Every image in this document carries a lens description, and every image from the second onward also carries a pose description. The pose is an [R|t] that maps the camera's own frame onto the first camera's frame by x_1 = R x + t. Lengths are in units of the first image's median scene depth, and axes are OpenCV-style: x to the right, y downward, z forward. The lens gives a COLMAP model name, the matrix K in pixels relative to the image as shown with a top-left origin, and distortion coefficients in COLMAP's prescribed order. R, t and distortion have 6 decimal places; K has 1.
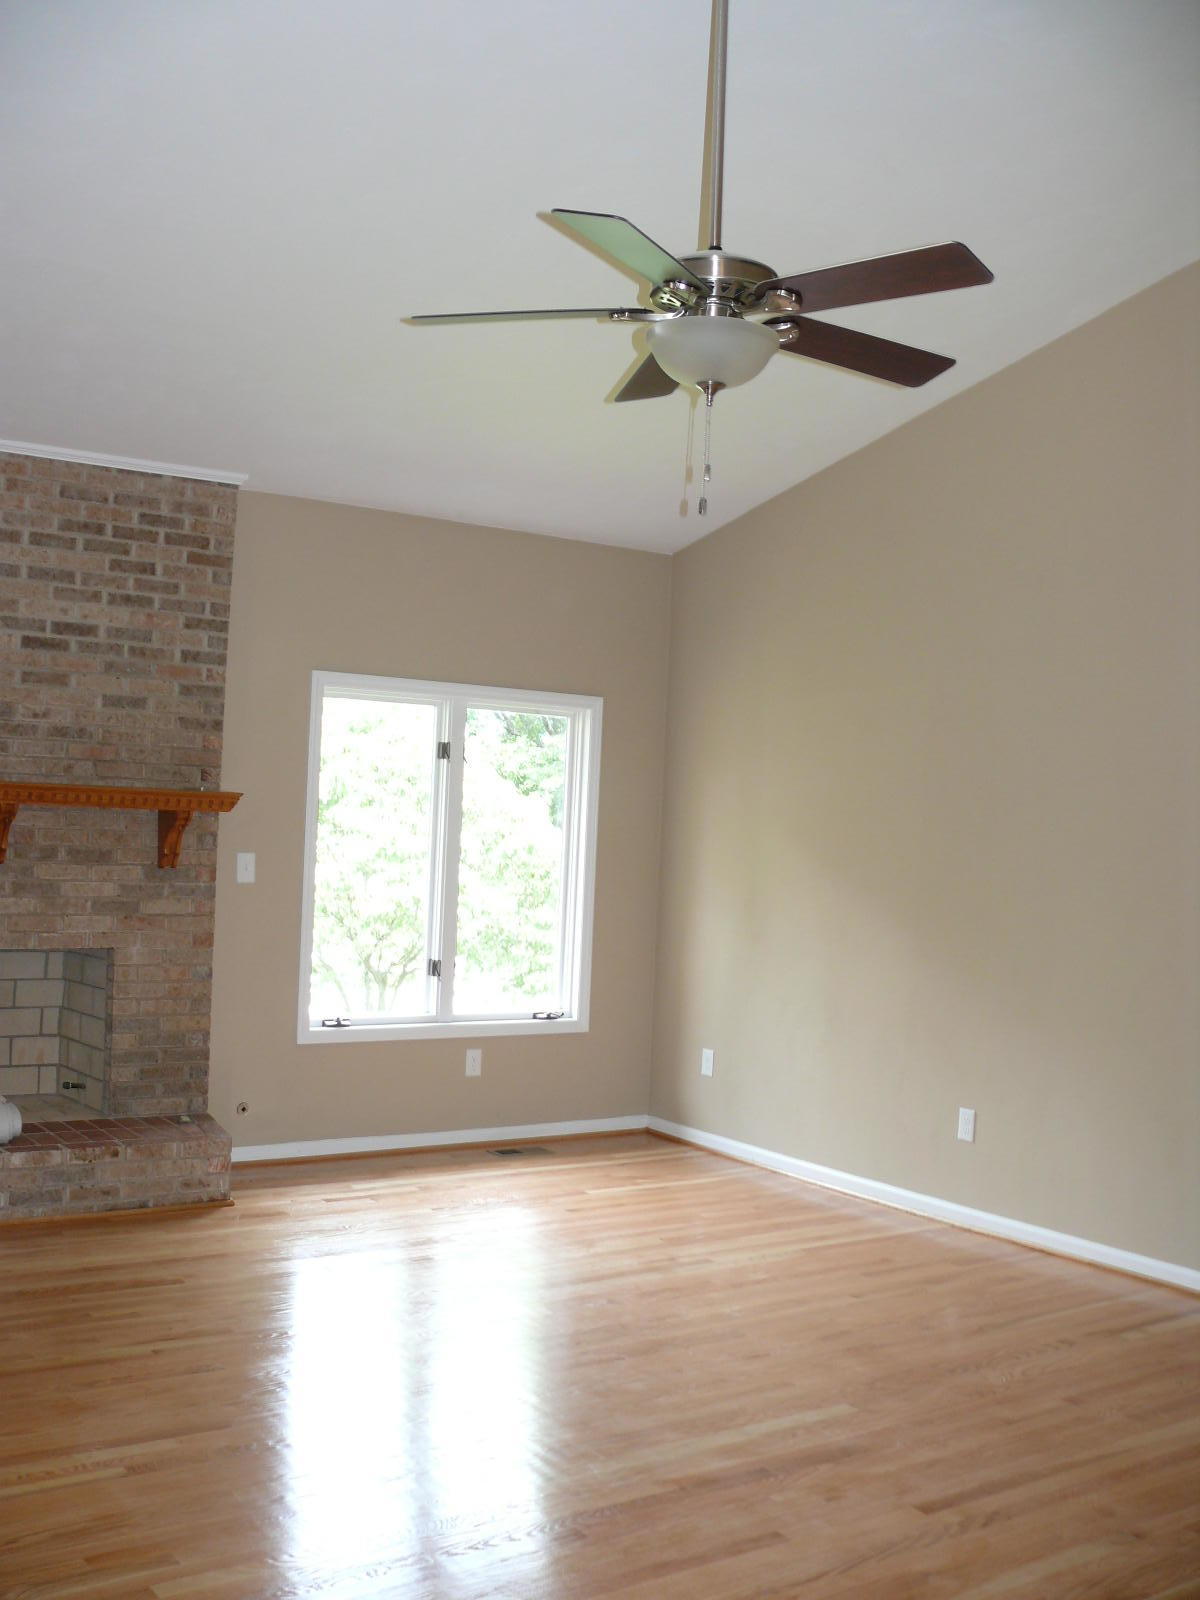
lens RADIAL K [[1646.4, 0, 546.0], [0, 1646.4, 798.5], [0, 0, 1]] dist [-0.126418, 0.000000]
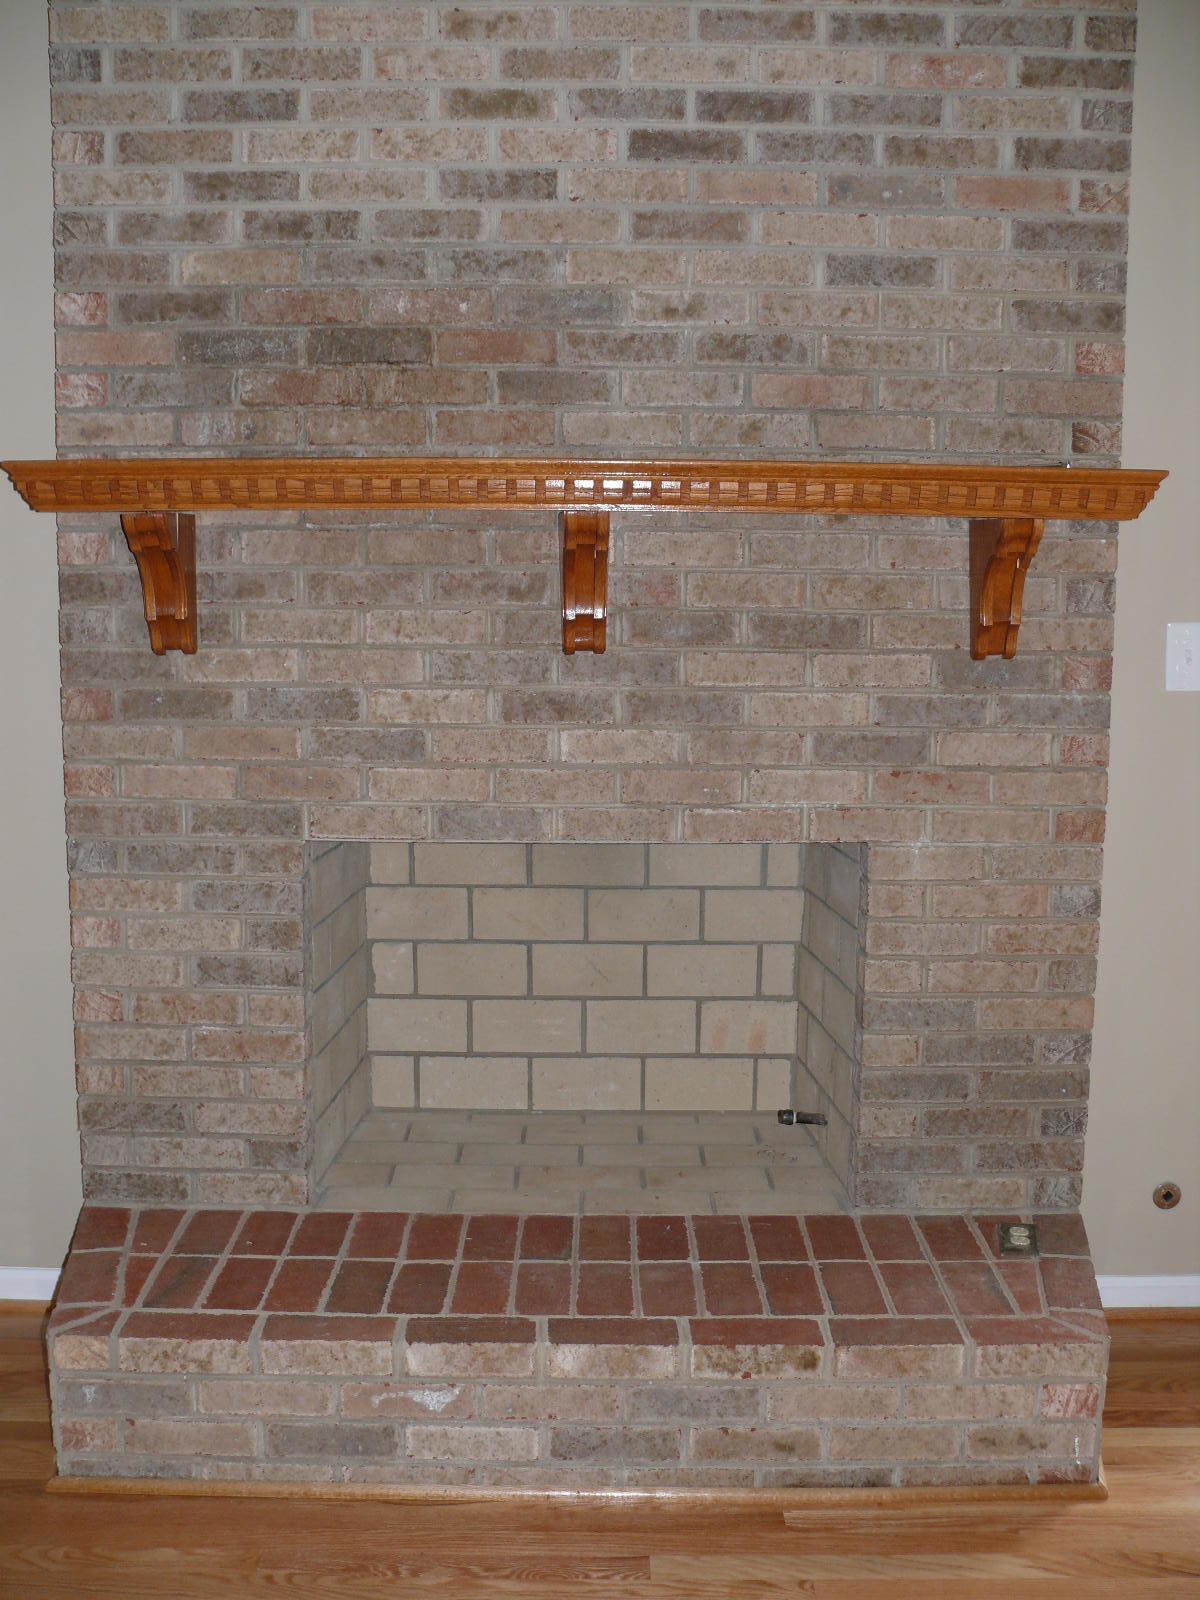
lens RADIAL K [[1646.4, 0, 587.8], [0, 1646.4, 800.9], [0, 0, 1]] dist [-0.126418, 0.000000]
pose [[0.835493, 0.038687, -0.548138, -0.086390], [0.034012, 0.991965, 0.121856, 0.024263], [0.548448, -0.120453, 0.827464, 0.598790]]
